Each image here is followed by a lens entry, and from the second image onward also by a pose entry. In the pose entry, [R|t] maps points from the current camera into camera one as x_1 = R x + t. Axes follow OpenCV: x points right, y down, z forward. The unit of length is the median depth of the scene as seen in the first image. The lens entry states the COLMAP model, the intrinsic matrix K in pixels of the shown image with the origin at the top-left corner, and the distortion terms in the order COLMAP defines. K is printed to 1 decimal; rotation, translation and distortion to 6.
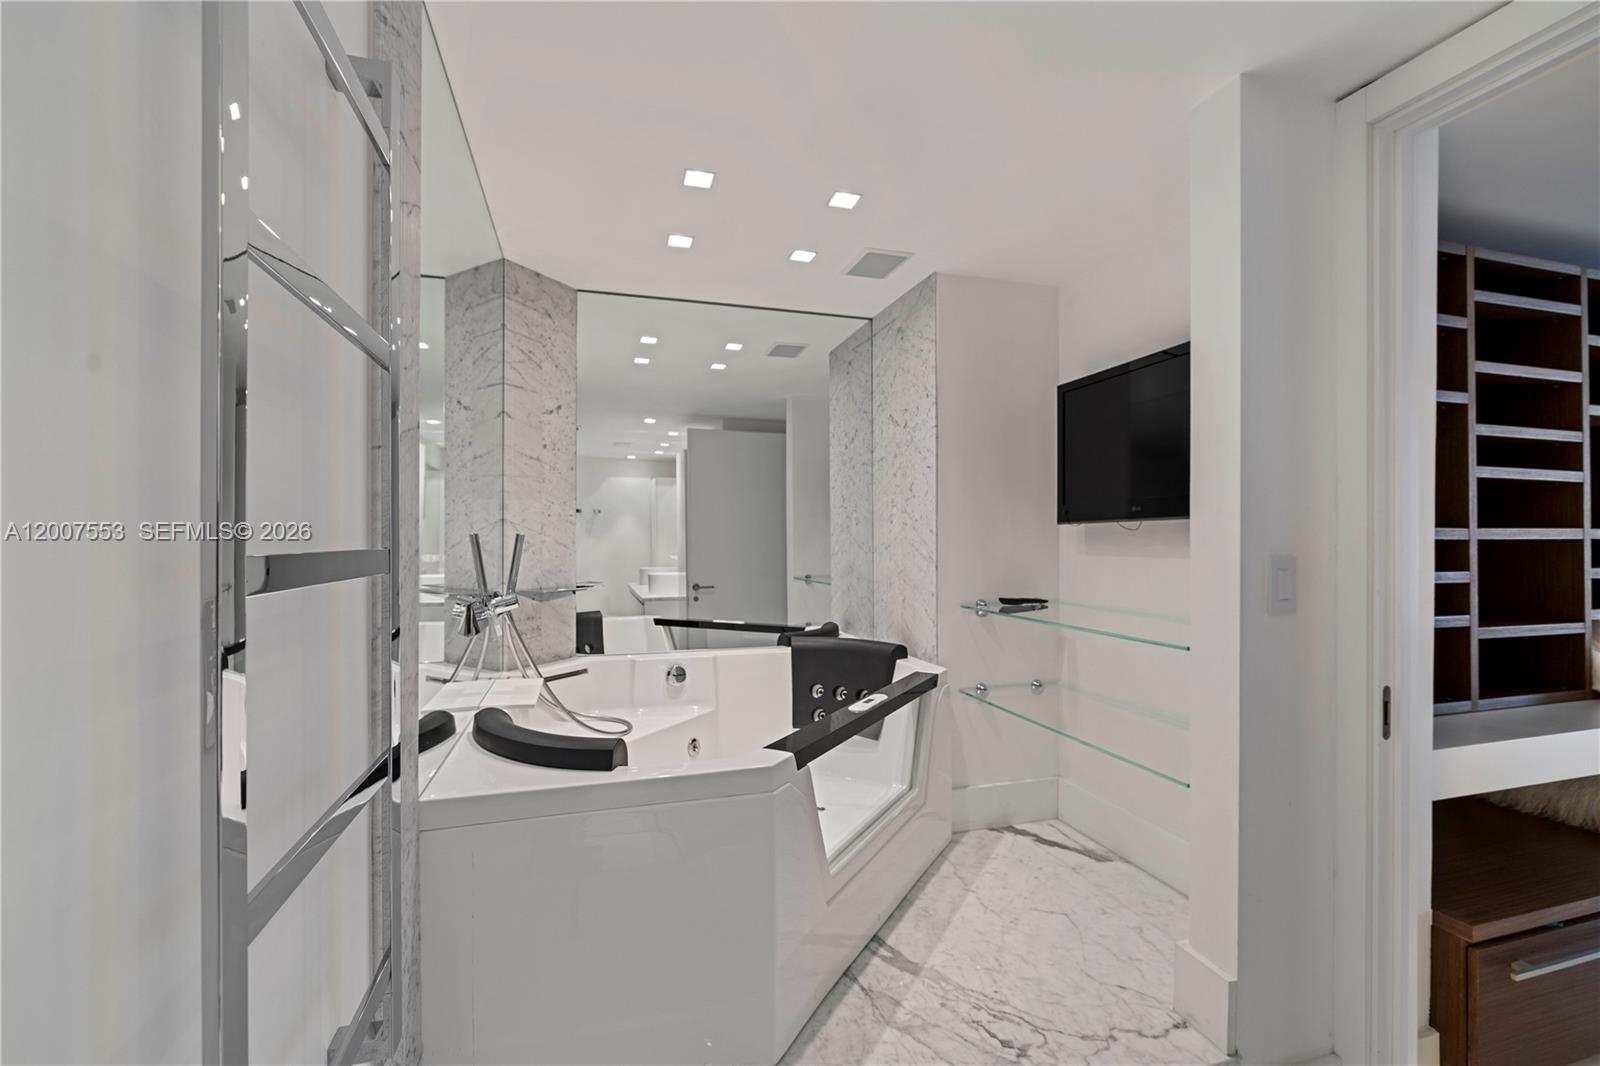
lens RADIAL K [[725.4, 0, 803.2], [0, 725.4, 534.4], [0, 0, 1]] dist [0.001400, 0.000104]
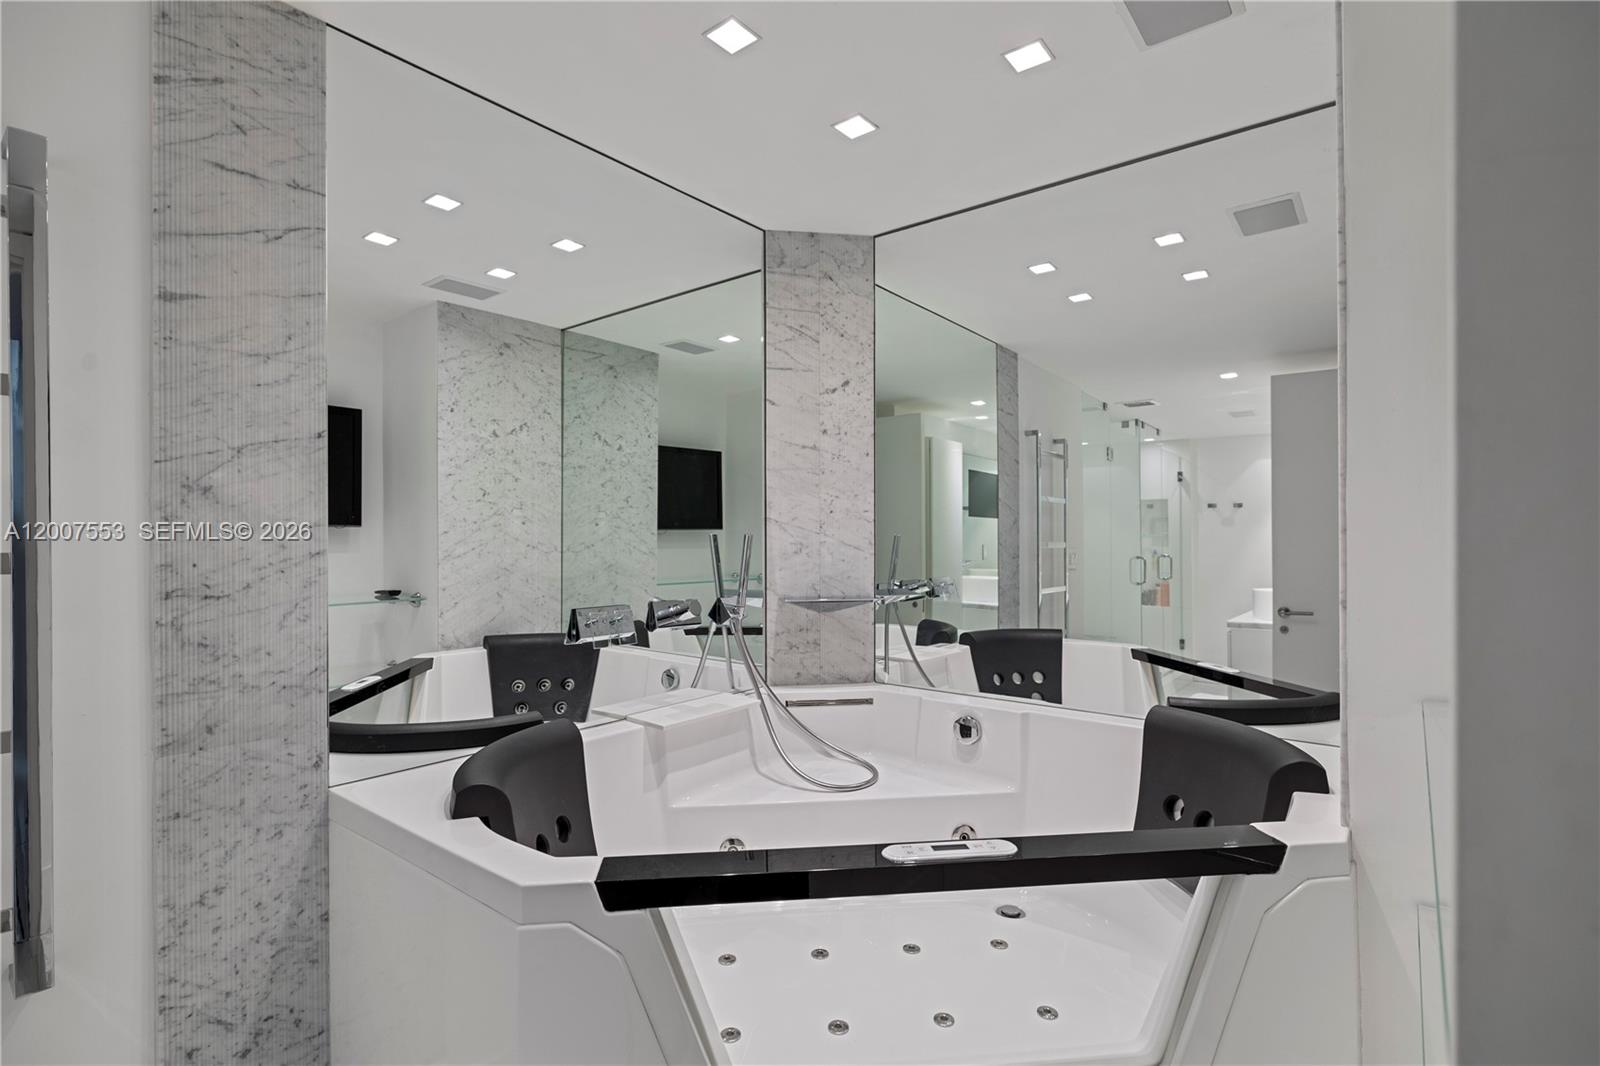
lens RADIAL K [[764.9, 0, 795.9], [0, 764.9, 539.3], [0, 0, 1]] dist [0.005059, 0.000331]
pose [[0.562143, -0.004993, -0.827025, 0.372865], [0.007290, 0.999973, -0.001082, 0.006750], [0.827008, -0.005420, 0.562164, 0.460898]]
